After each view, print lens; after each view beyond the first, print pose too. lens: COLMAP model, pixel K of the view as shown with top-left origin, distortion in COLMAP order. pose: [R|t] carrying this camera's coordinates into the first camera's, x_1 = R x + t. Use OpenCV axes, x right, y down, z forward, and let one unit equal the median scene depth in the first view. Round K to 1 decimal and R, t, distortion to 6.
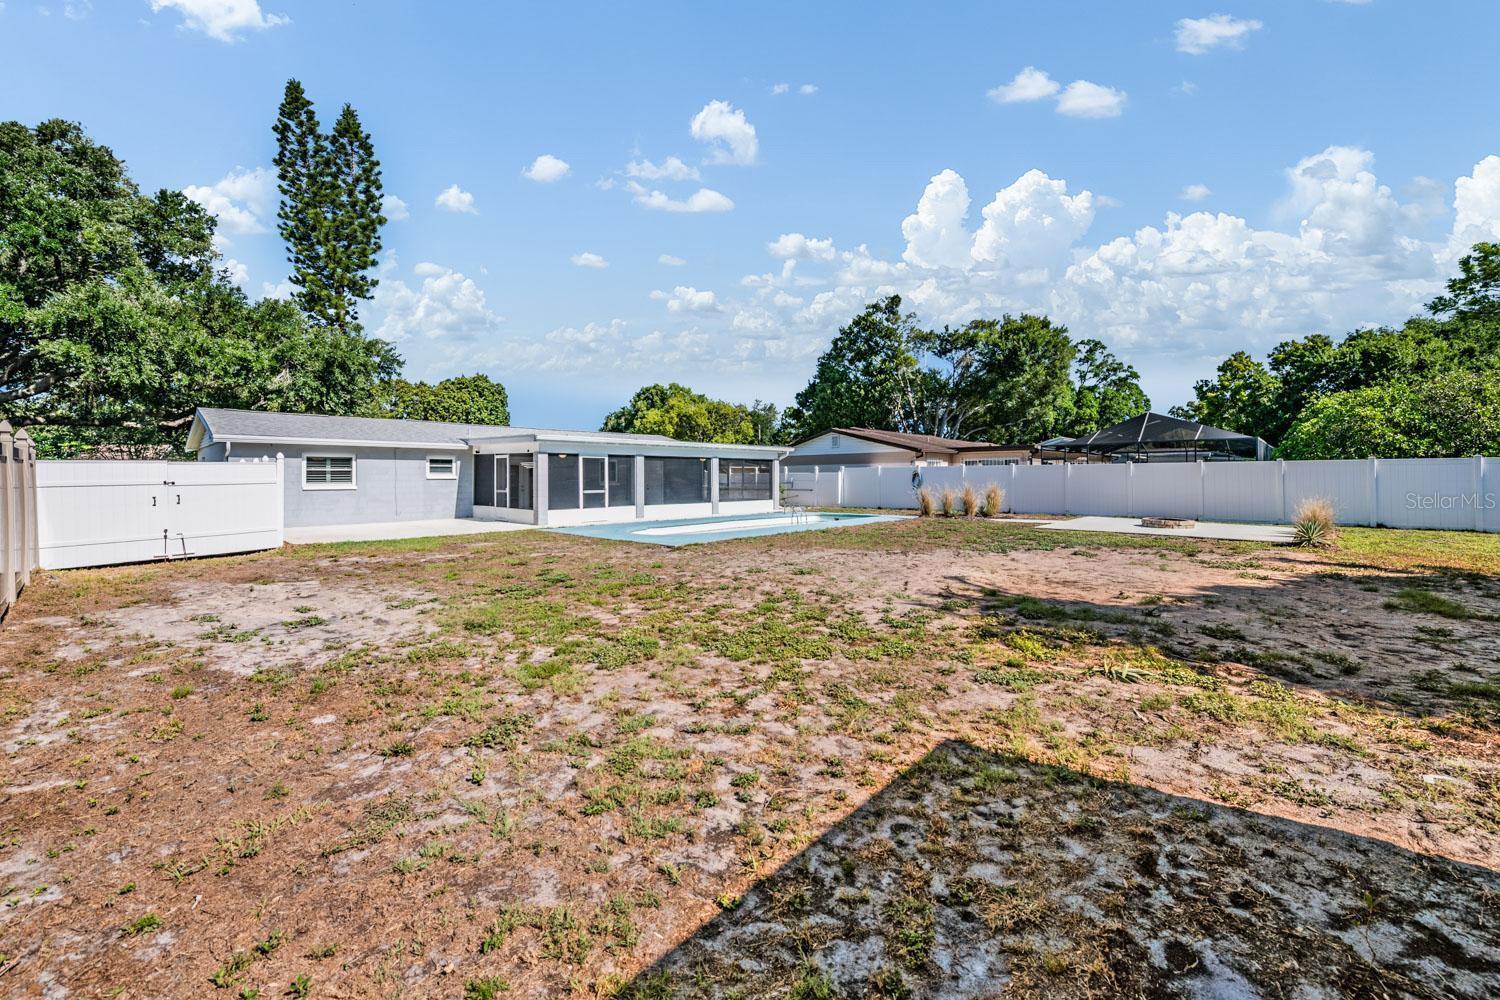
lens RADIAL K [[593.0, 0, 751.3], [0, 593.0, 490.4], [0, 0, 1]] dist [-0.009099, -0.000337]
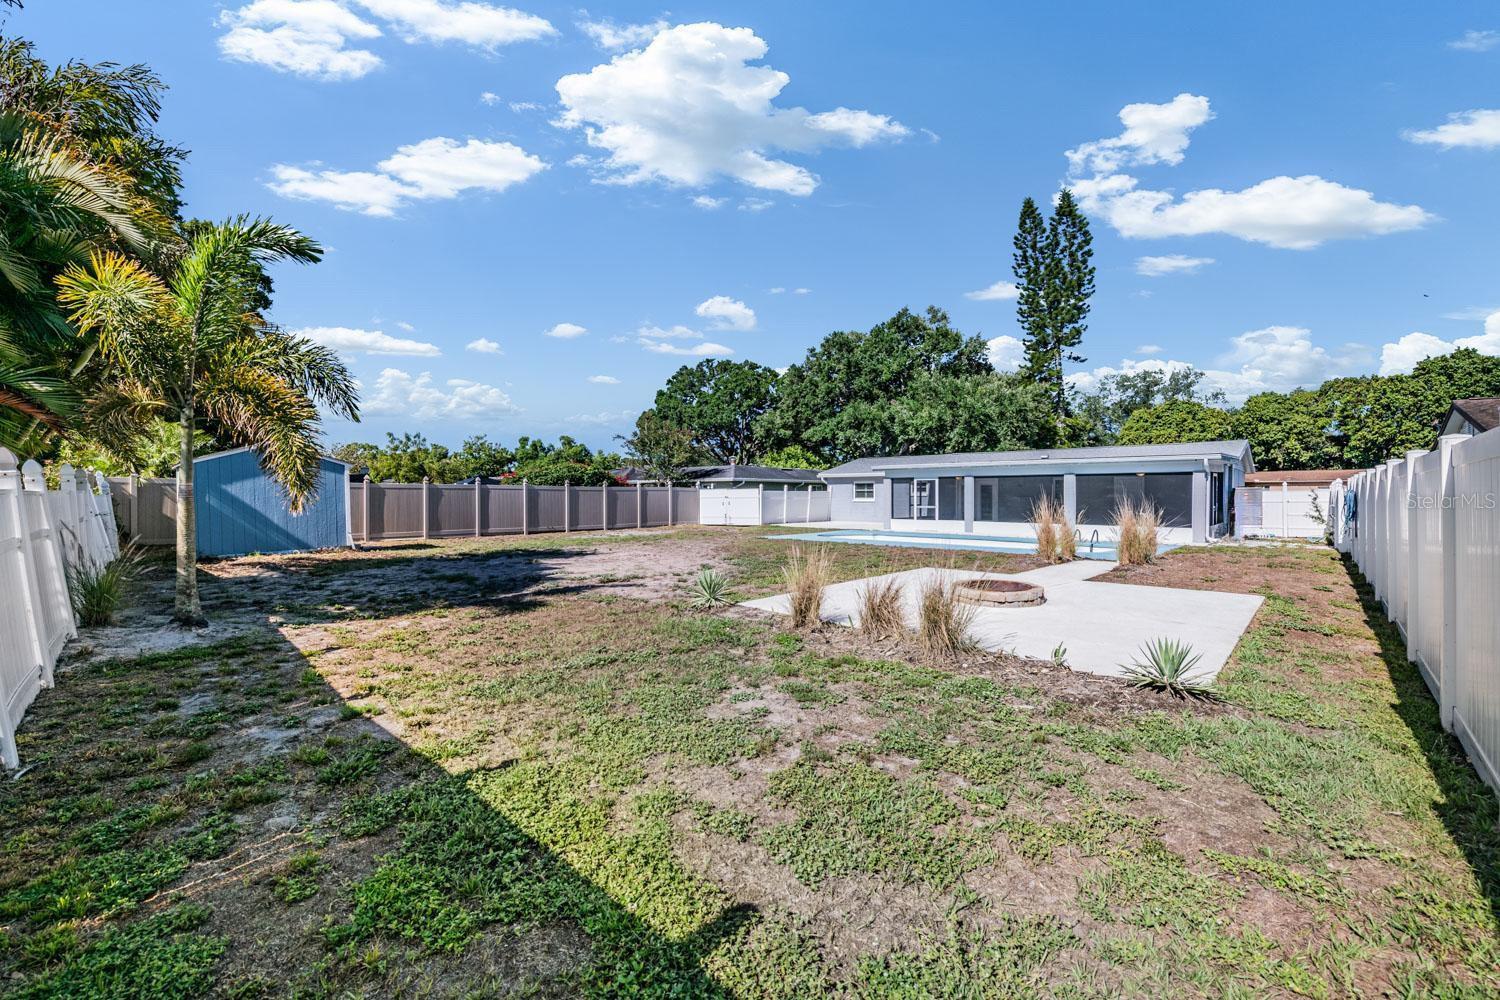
lens RADIAL K [[593.0, 0, 751.3], [0, 593.0, 490.4], [0, 0, 1]] dist [-0.009099, -0.000337]
pose [[0.018893, -0.004322, -0.999812, 0.945981], [-0.020731, 0.999774, -0.004714, -0.018717], [0.999607, 0.020816, 0.018799, 0.597587]]
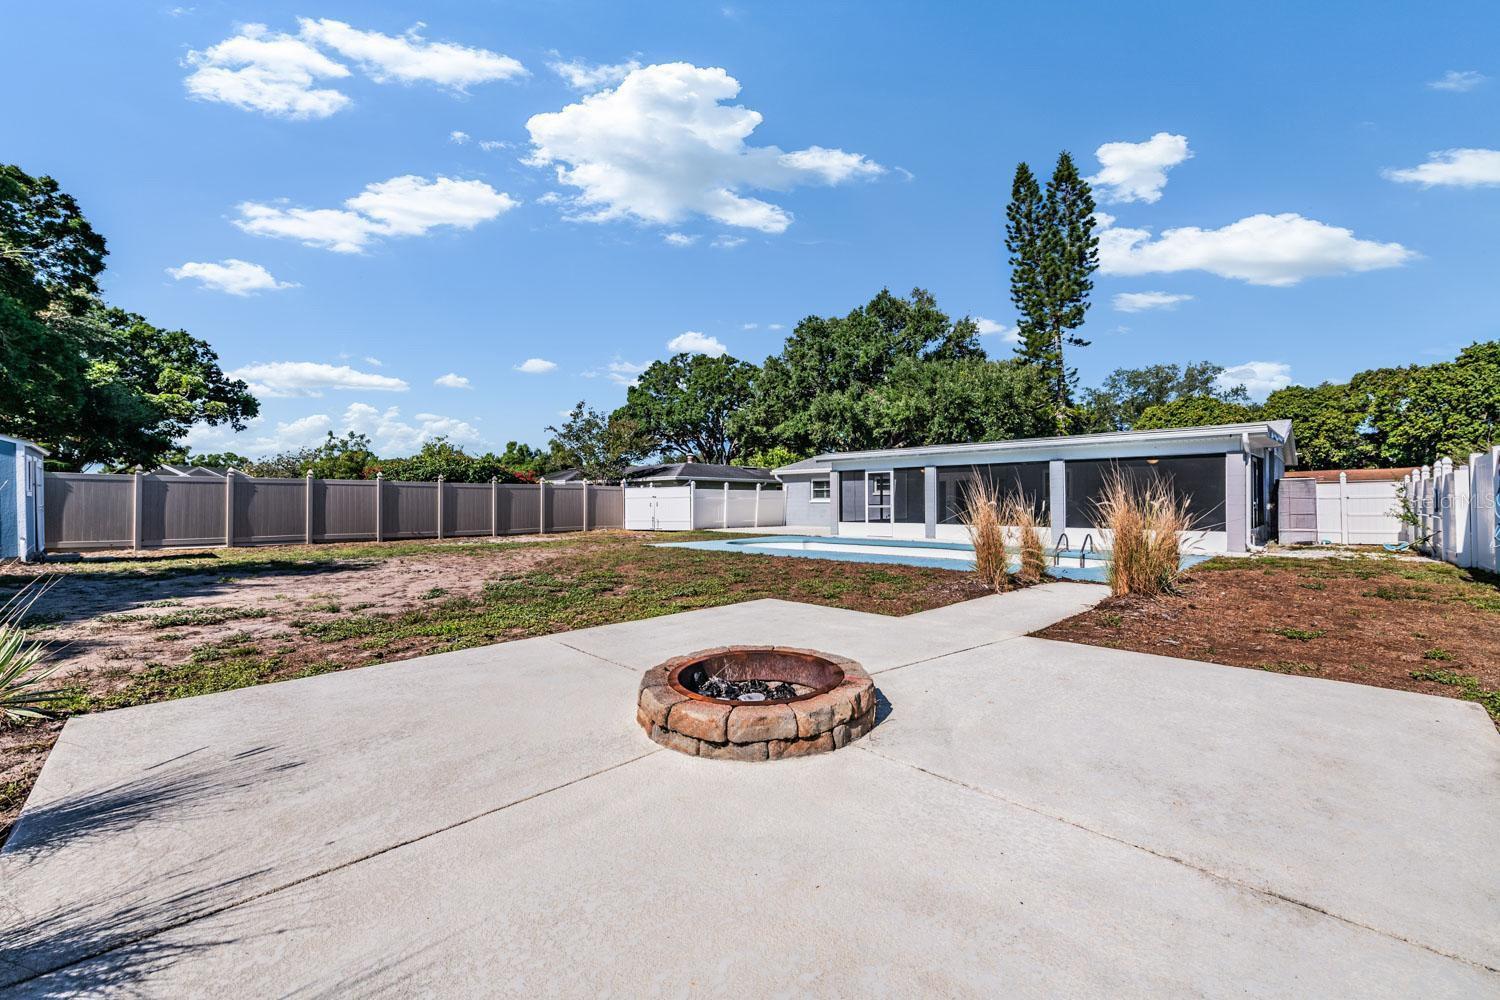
lens RADIAL K [[593.0, 0, 751.3], [0, 593.0, 490.4], [0, 0, 1]] dist [-0.009099, -0.000337]
pose [[0.002350, -0.017178, -0.999850, 0.701538], [-0.018994, 0.999671, -0.017219, -0.003688], [0.999817, 0.019032, 0.002023, 0.768564]]
